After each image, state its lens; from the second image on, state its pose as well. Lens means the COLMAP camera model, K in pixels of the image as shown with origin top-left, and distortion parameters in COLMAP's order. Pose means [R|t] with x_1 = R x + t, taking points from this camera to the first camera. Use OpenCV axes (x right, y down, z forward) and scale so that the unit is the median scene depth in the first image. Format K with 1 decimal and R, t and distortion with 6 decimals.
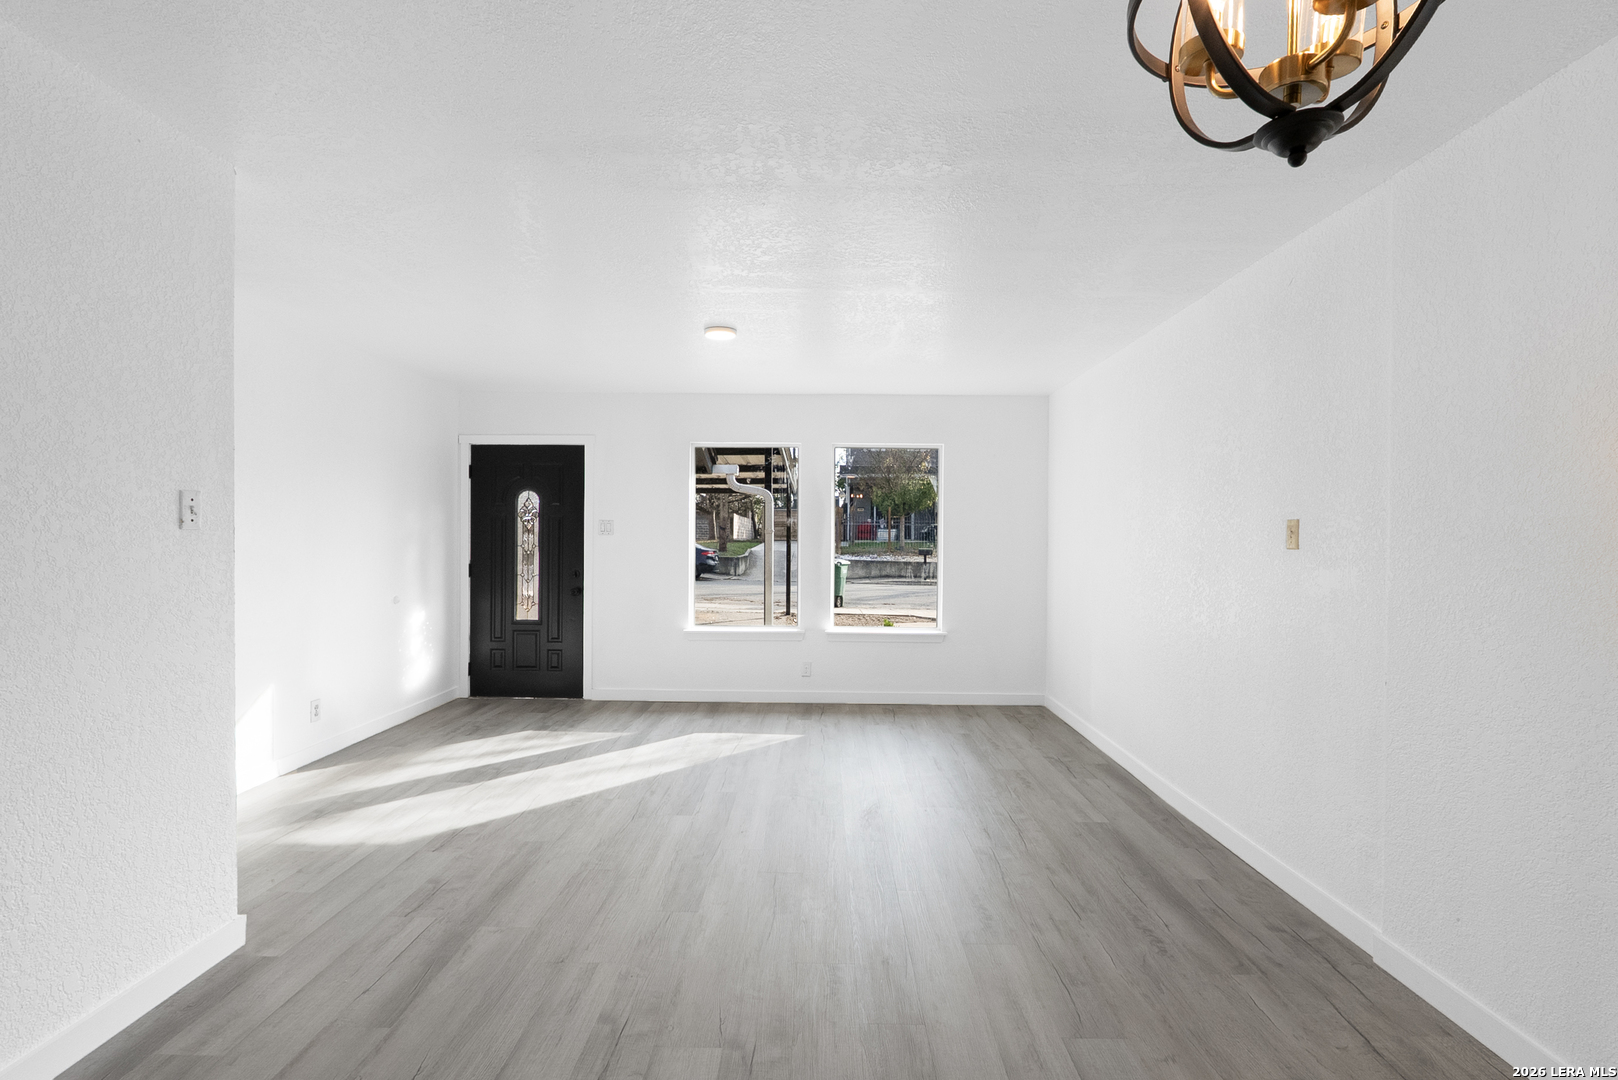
lens RADIAL K [[737.0, 0, 819.4], [0, 737.0, 539.9], [0, 0, 1]] dist [-0.000423, -0.000201]
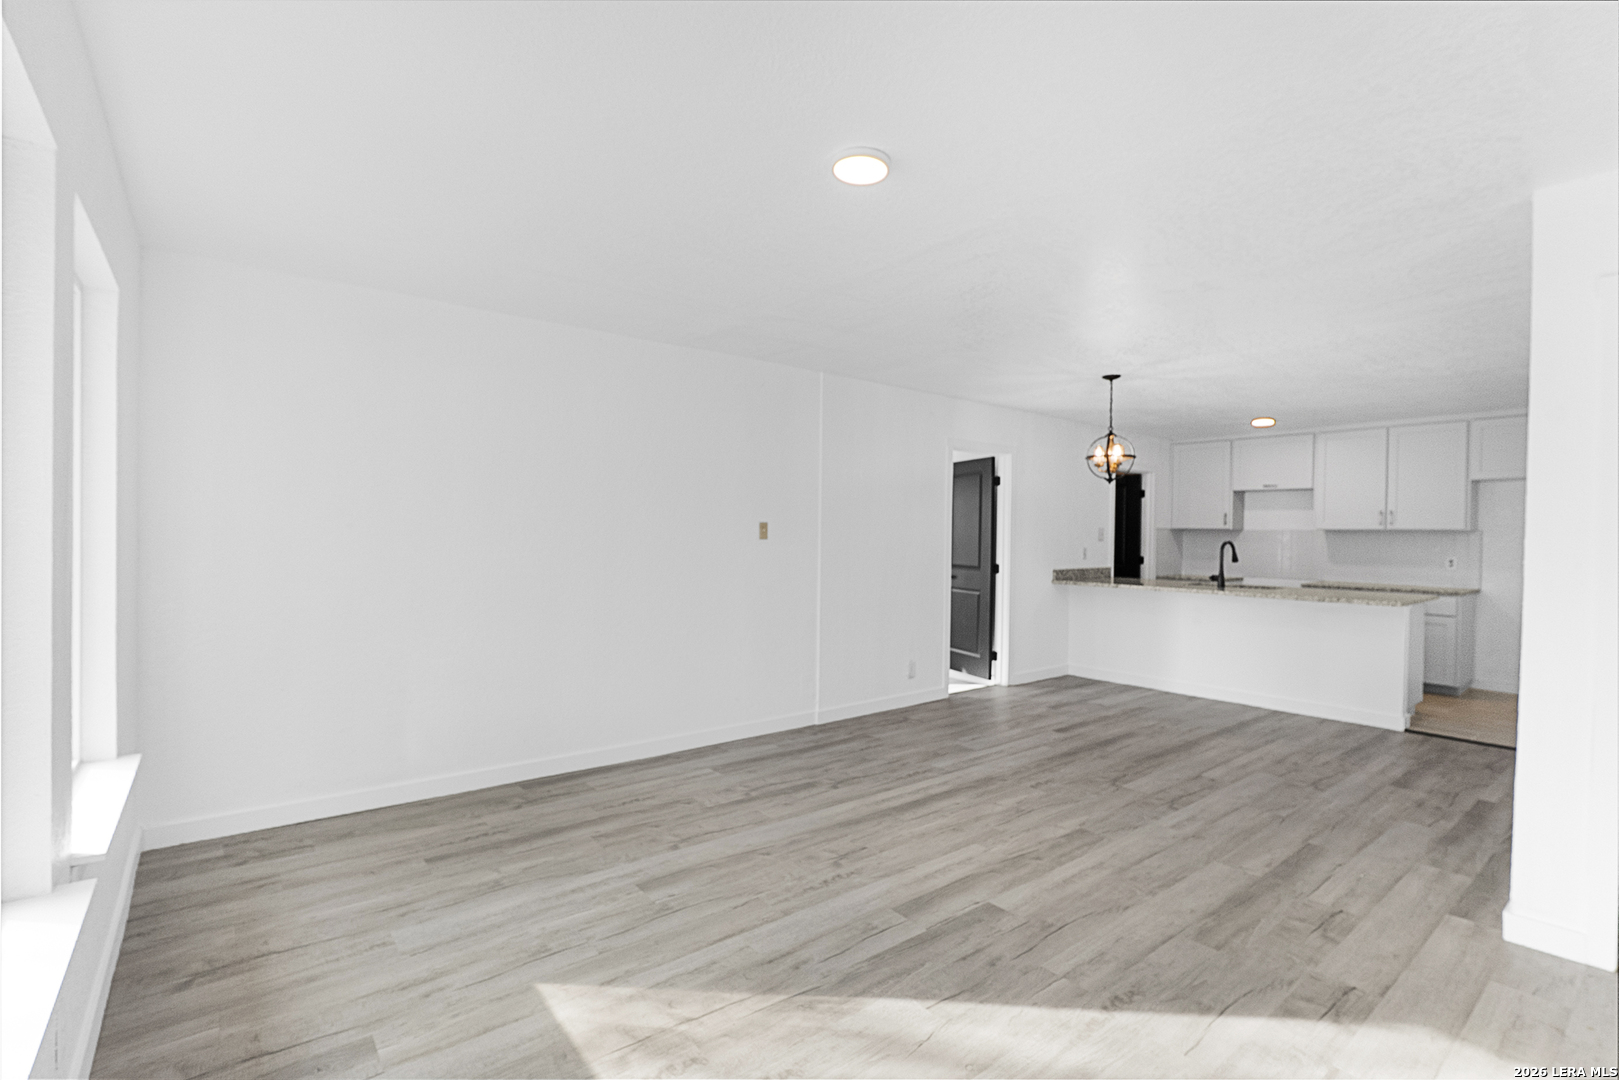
lens RADIAL K [[737.5, 0, 822.4], [0, 737.5, 539.9], [0, 0, 1]] dist [-0.000423, -0.000201]
pose [[-0.632895, -0.021588, 0.773937, -0.753949], [-0.016557, 0.999760, 0.014348, -0.010561], [-0.774061, -0.003734, -0.633100, 1.883705]]
